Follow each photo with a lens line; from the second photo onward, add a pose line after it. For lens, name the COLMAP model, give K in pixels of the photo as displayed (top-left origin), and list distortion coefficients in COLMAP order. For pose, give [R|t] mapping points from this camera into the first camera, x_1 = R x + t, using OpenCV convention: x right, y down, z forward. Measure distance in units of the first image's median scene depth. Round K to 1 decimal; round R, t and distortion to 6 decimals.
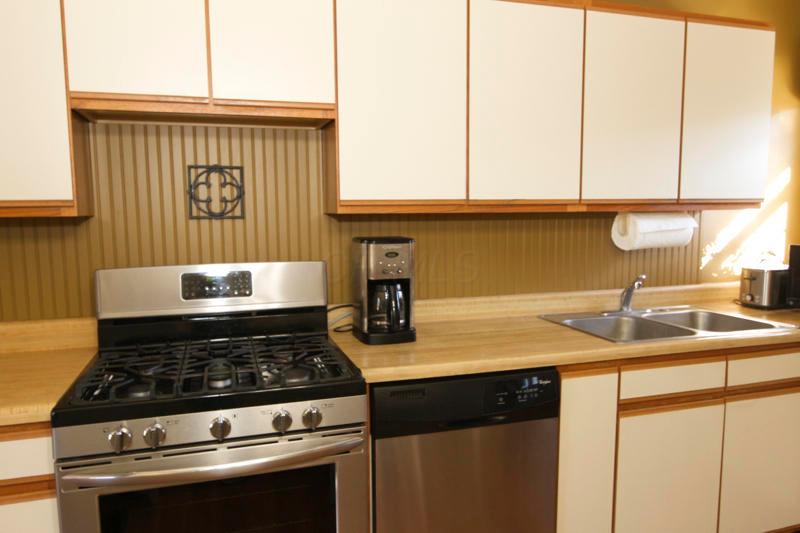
lens RADIAL K [[559.7, 0, 404.1], [0, 559.7, 266.4], [0, 0, 1]] dist [-0.003676, -0.004012]
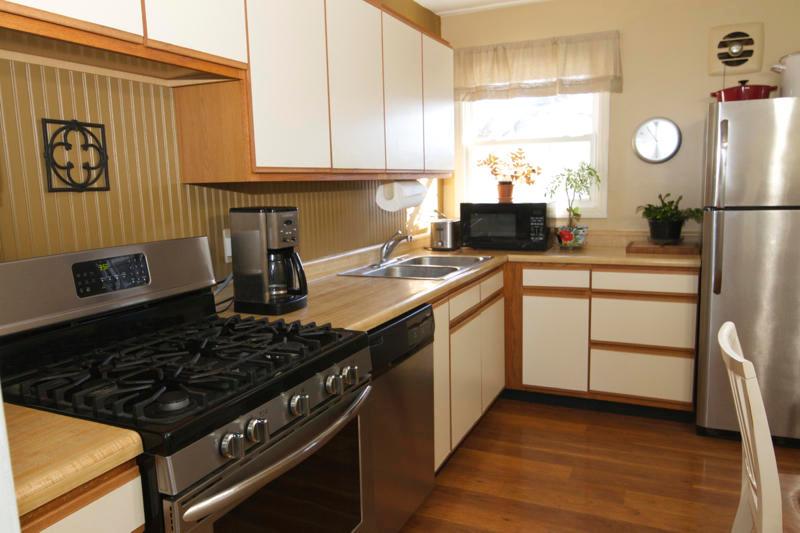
lens RADIAL K [[591.4, 0, 403.3], [0, 591.4, 267.4], [0, 0, 1]] dist [0.000811, -0.000681]
pose [[0.670142, -0.116502, 0.733032, -0.651267], [0.093382, 0.992991, 0.072448, 0.001516], [-0.736335, 0.019901, 0.676325, 0.128553]]
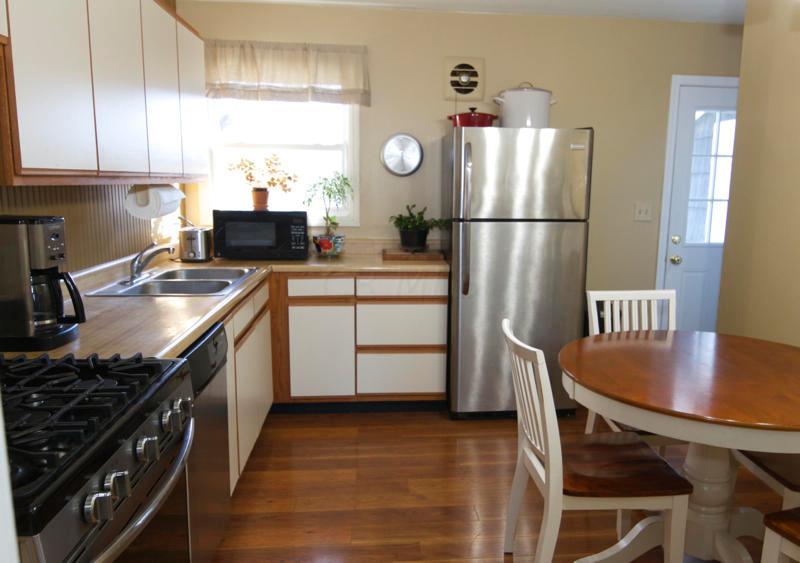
lens RADIAL K [[617.9, 0, 428.9], [0, 617.9, 285.6], [0, 0, 1]] dist [0.002249, -0.007090]
pose [[0.209995, -0.152653, 0.965712, -0.772033], [0.078727, 0.987169, 0.138926, -0.031247], [-0.974528, 0.046854, 0.219318, 0.261714]]
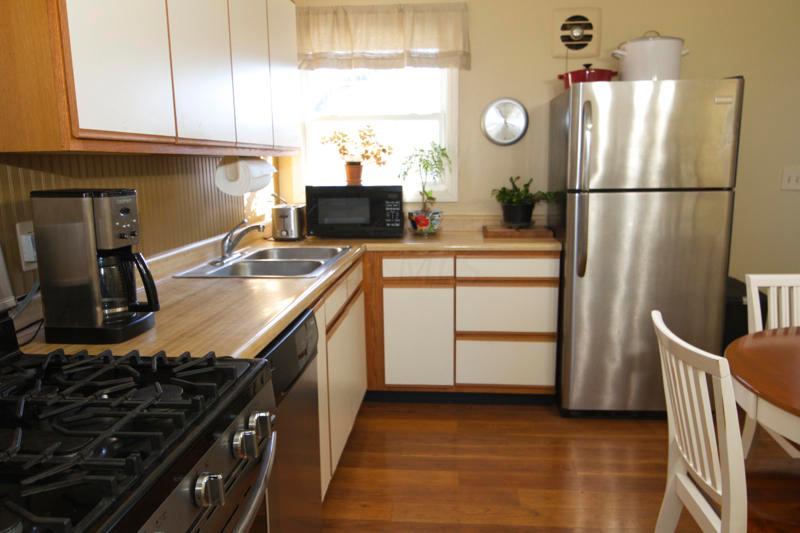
lens RADIAL K [[596.9, 0, 404.9], [0, 596.9, 274.5], [0, 0, 1]] dist [-0.005366, -0.002506]
pose [[0.379494, -0.169384, 0.909557, -0.573692], [0.100123, 0.984843, 0.141630, -0.012957], [-0.919761, 0.037320, 0.390701, 0.368753]]
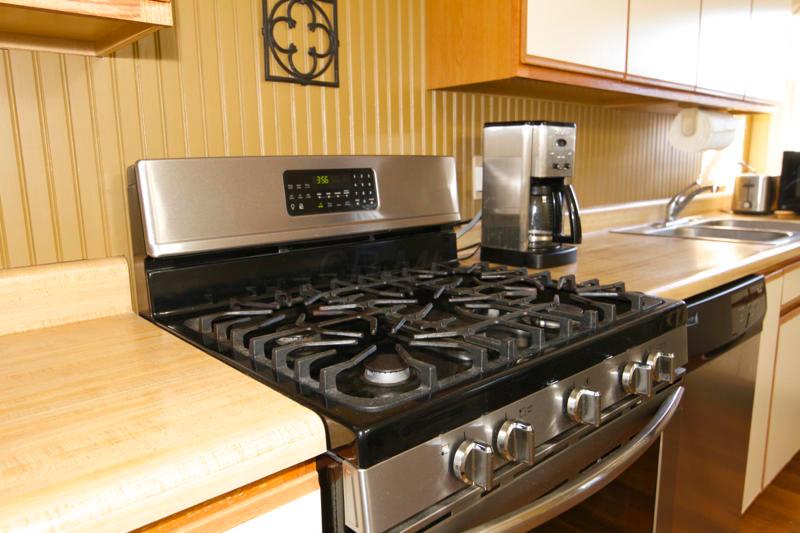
lens RADIAL K [[583.8, 0, 400.0], [0, 583.8, 266.5], [0, 0, 1]] dist [-0.011002, -0.002229]
pose [[0.910499, -0.078695, 0.405955, -0.515172], [0.048946, 0.995333, 0.083169, 0.064089], [-0.410605, -0.055855, 0.910101, 0.380482]]
